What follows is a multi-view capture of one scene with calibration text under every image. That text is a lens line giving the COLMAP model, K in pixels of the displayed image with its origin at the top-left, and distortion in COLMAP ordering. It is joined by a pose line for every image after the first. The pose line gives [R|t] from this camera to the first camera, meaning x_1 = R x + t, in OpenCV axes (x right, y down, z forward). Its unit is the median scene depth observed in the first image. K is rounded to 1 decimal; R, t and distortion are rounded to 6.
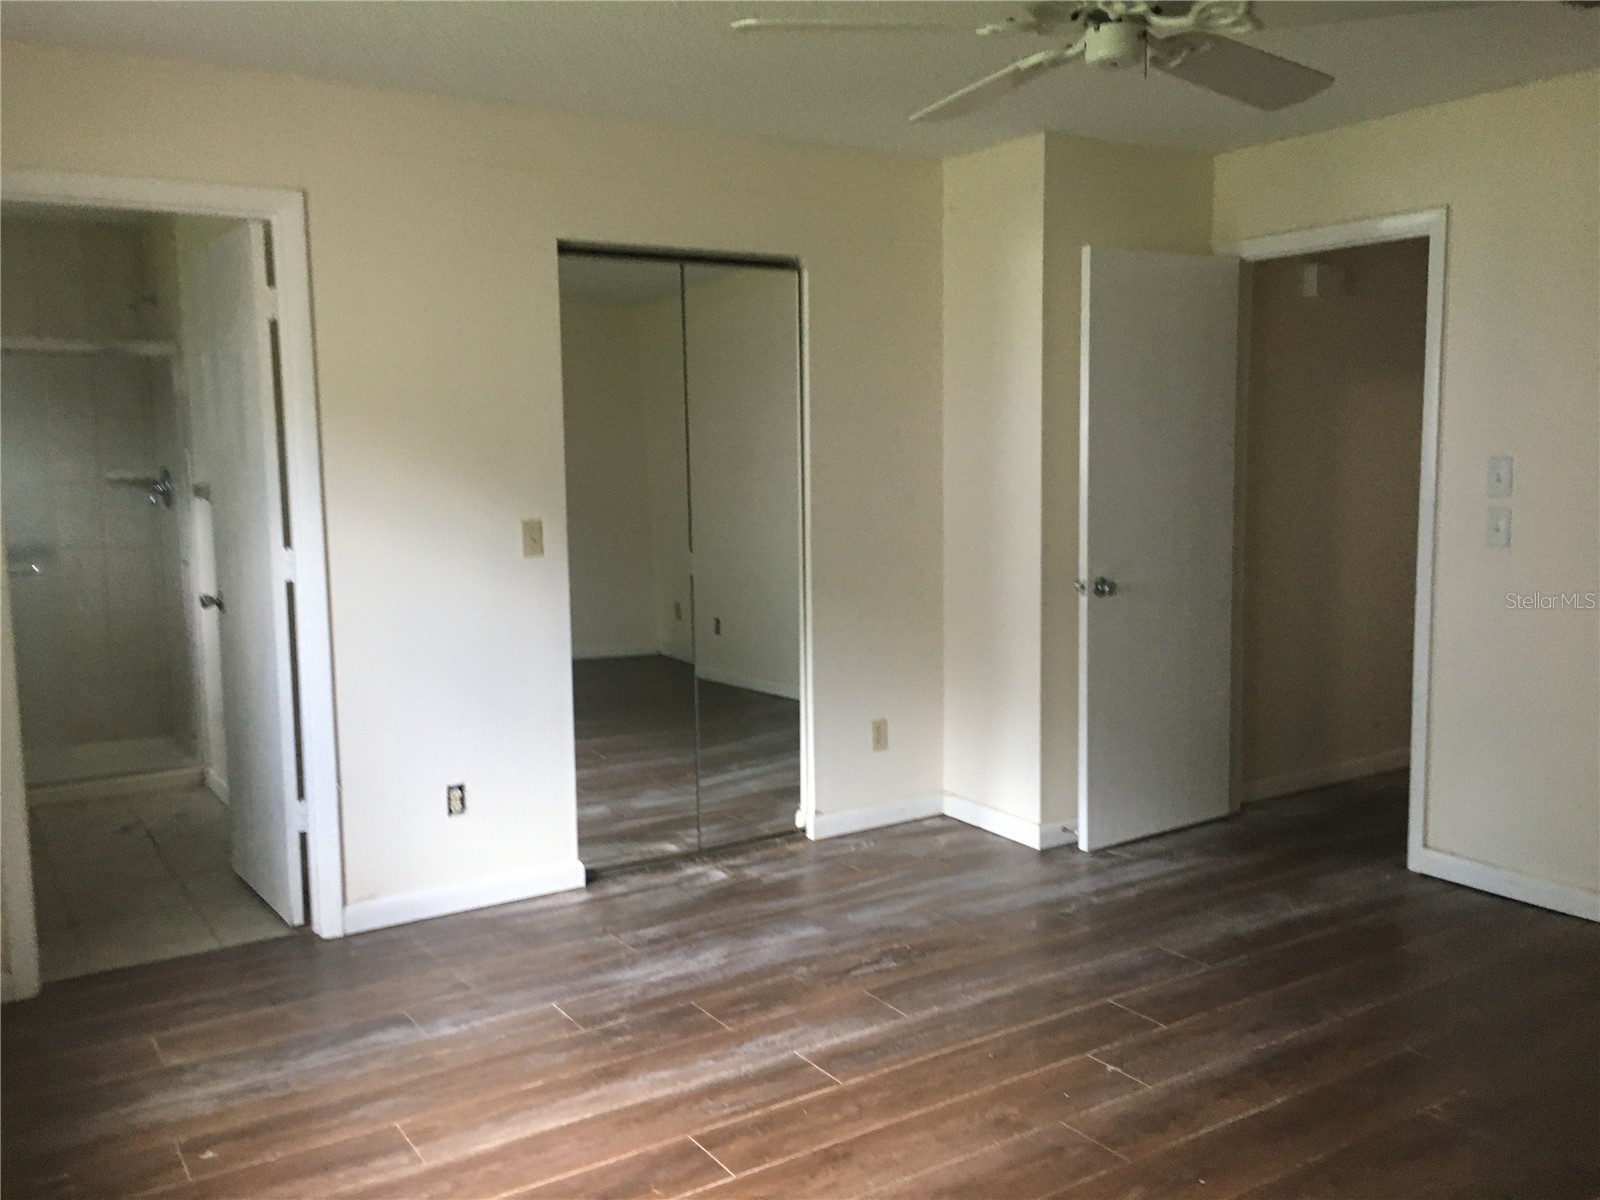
lens RADIAL K [[1360.3, 0, 803.8], [0, 1360.3, 576.0], [0, 0, 1]] dist [0.087405, -0.124956]
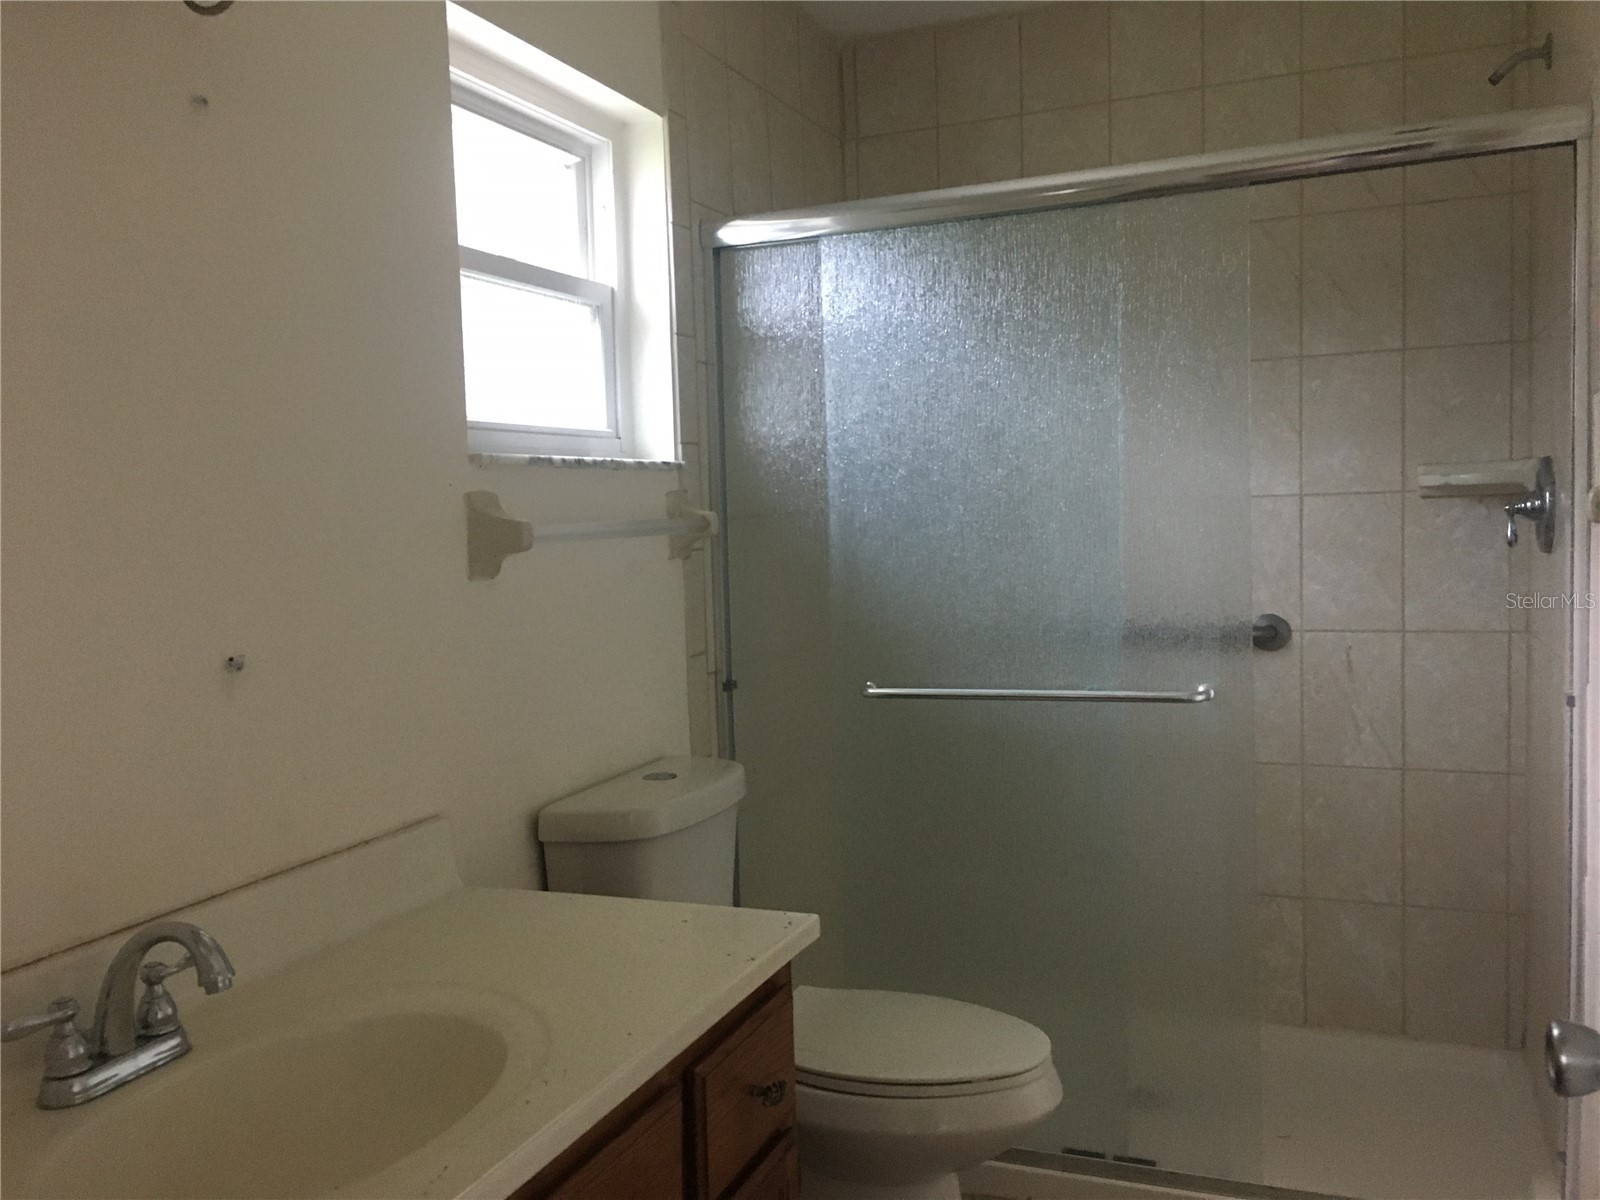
lens RADIAL K [[1360.3, 0, 803.8], [0, 1360.3, 576.0], [0, 0, 1]] dist [0.087405, -0.124956]
pose [[0.609791, 0.052512, -0.790820, -0.262938], [-0.059951, 0.998000, 0.020042, -0.037211], [0.790291, 0.035189, 0.611720, 0.555393]]
